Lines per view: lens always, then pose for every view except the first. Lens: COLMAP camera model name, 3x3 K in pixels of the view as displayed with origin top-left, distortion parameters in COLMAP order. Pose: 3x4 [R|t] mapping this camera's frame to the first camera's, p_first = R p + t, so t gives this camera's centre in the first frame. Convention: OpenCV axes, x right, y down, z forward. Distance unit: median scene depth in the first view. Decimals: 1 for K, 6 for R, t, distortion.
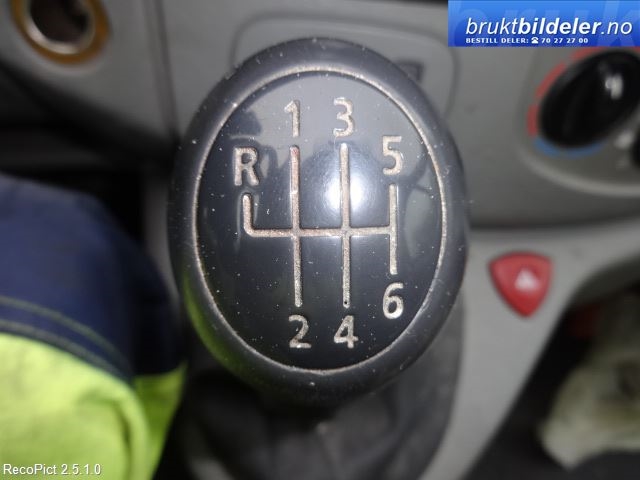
lens RADIAL K [[458.2, 0, 323.0], [0, 458.2, 242.0], [0, 0, 1]] dist [-0.004497, 0.008906]
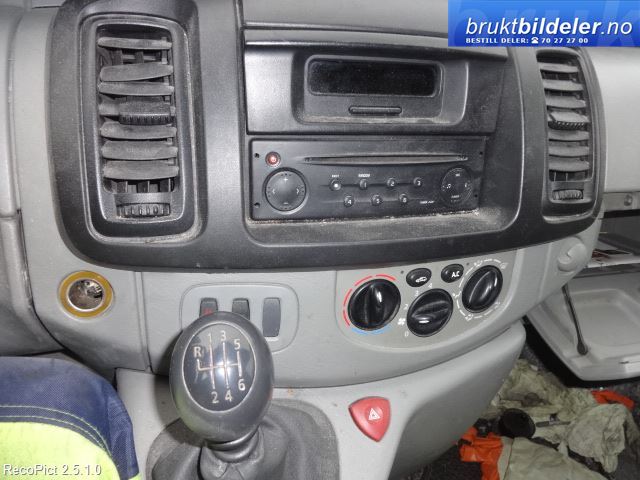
lens RADIAL K [[458.2, 0, 323.4], [0, 458.2, 236.2], [0, 0, 1]] dist [-0.004497, 0.008906]
pose [[0.981427, -0.085882, 0.171537, 0.266050], [0.150626, 0.898725, -0.411832, 0.654048], [-0.118796, 0.430021, 0.894969, -2.756563]]
